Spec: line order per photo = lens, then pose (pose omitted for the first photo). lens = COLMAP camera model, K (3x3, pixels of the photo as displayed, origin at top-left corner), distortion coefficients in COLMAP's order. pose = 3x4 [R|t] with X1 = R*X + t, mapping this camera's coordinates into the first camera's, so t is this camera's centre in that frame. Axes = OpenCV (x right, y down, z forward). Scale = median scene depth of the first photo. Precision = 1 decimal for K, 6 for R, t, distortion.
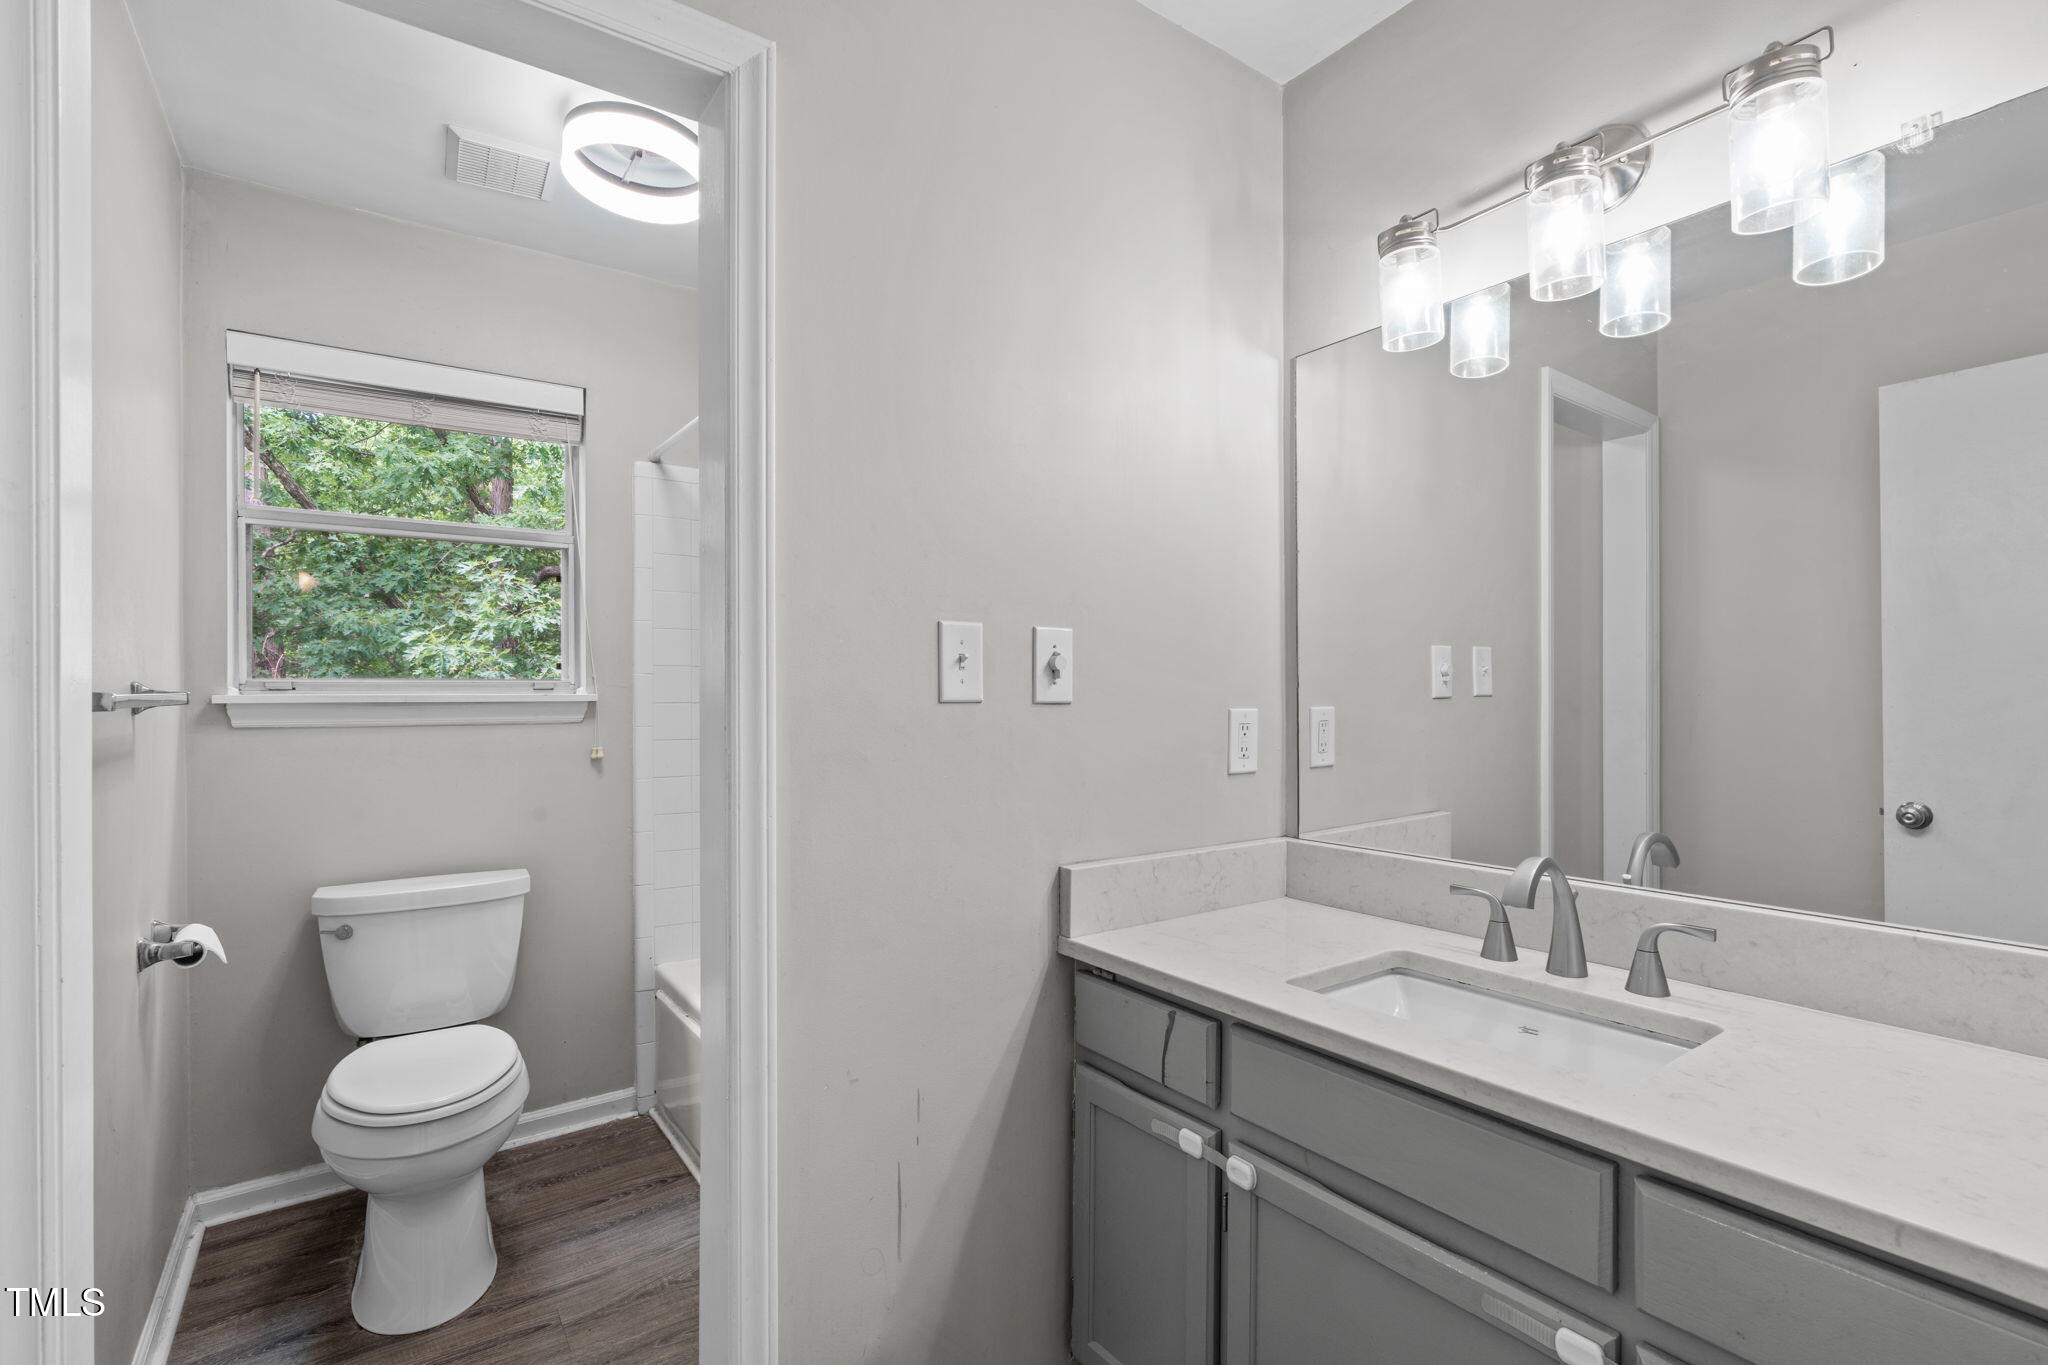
lens RADIAL K [[933.0, 0, 1042.6], [0, 933.0, 694.4], [0, 0, 1]] dist [-0.002024, 0.000461]
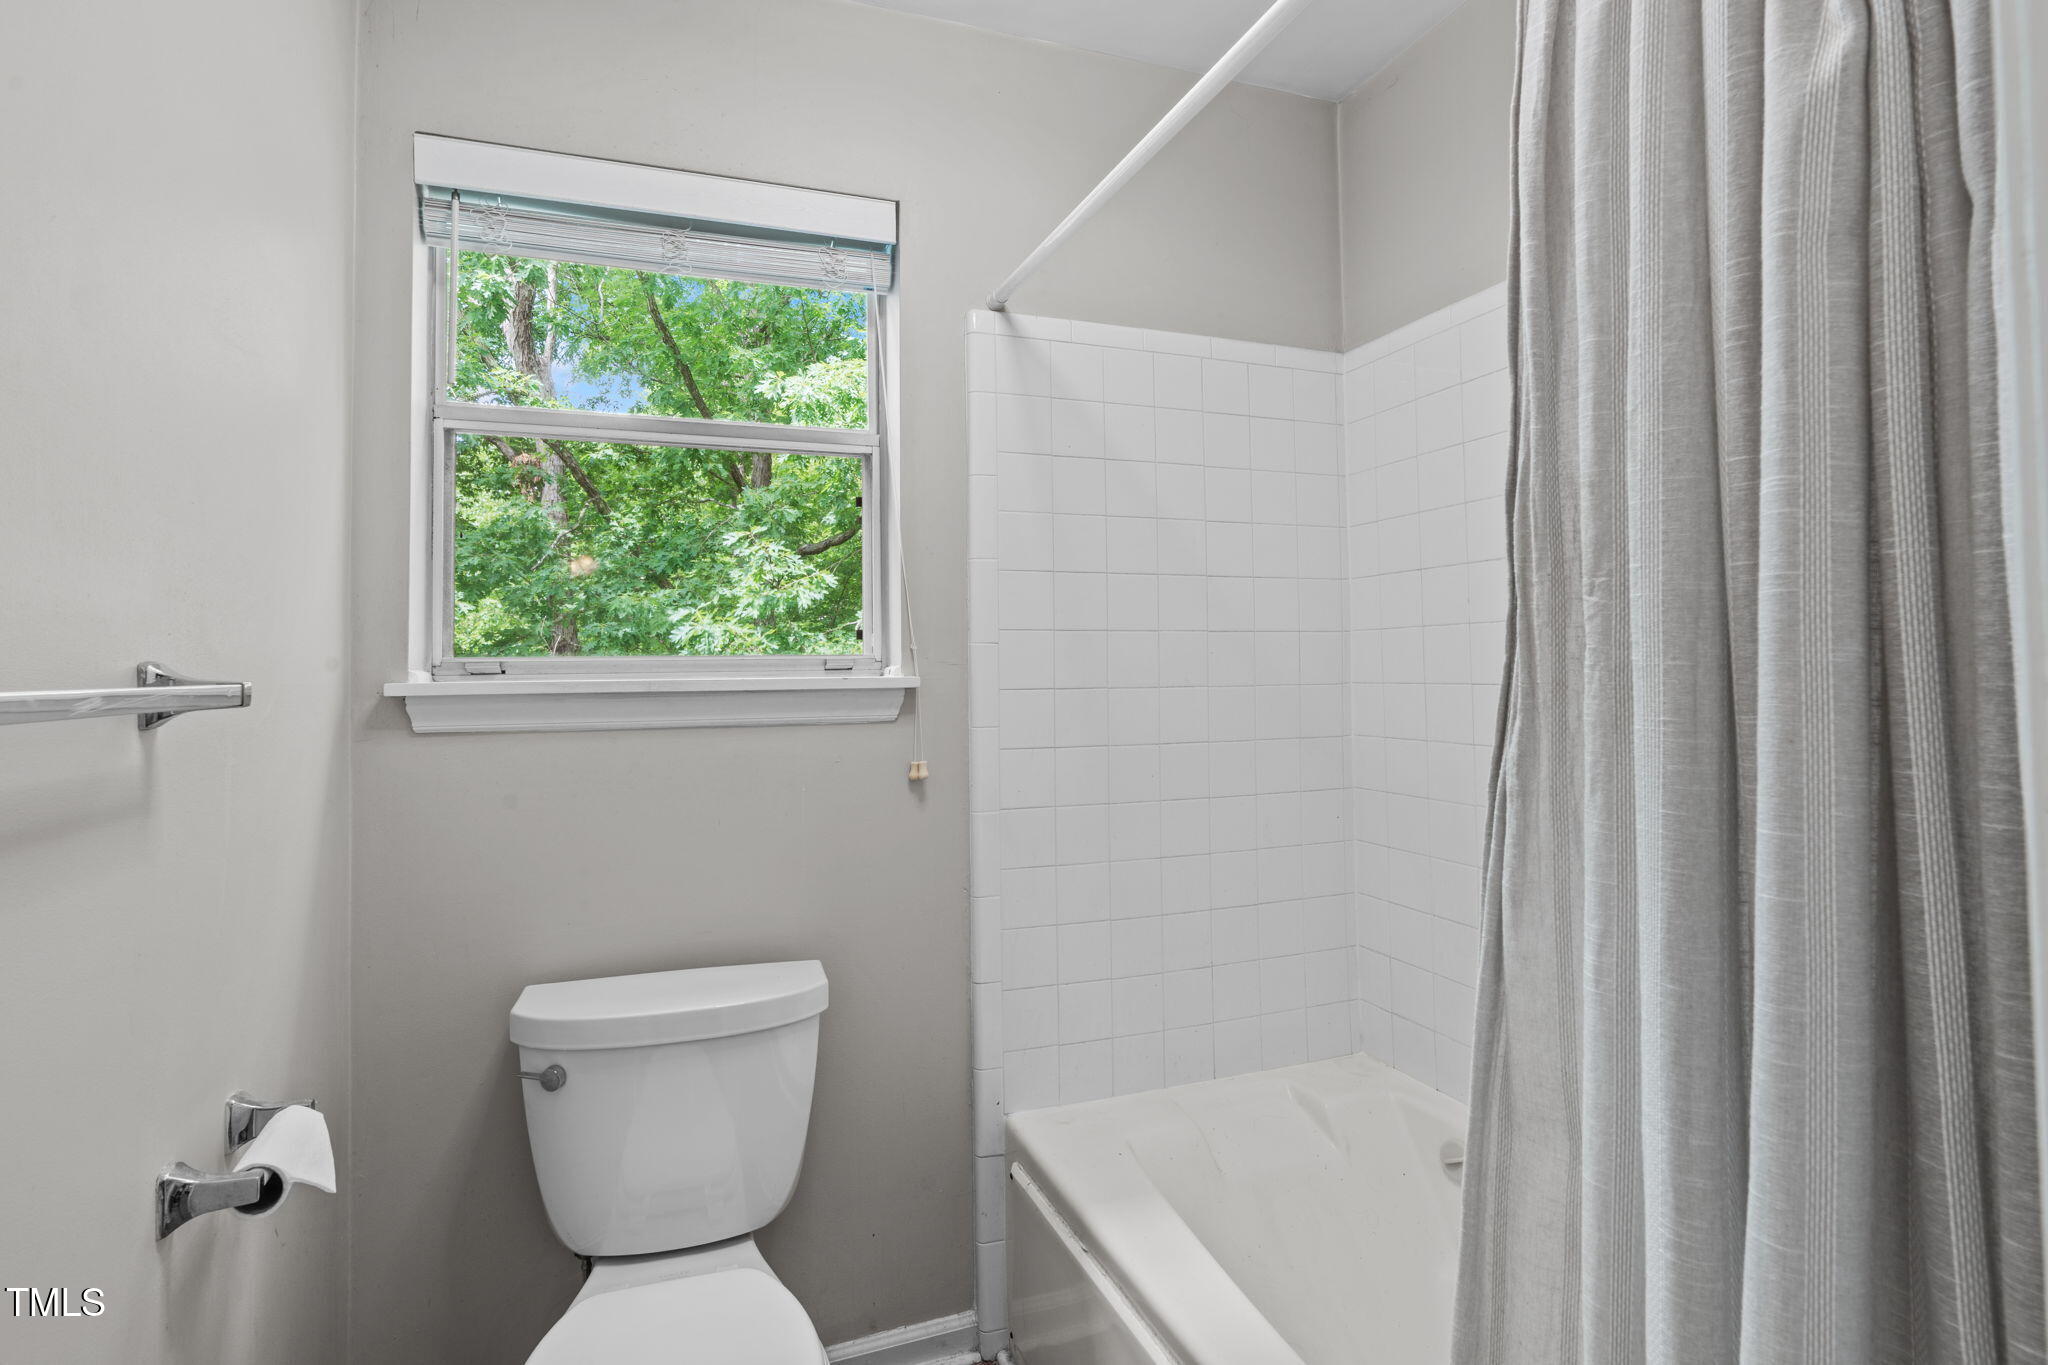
lens RADIAL K [[1015.6, 0, 1028.2], [0, 1015.6, 640.0], [0, 0, 1]] dist [-0.003319, -0.000307]
pose [[0.964162, -0.017728, -0.264722, -0.104041], [0.009081, 0.999386, -0.033855, -0.000450], [0.265159, 0.030238, 0.963730, 0.166352]]
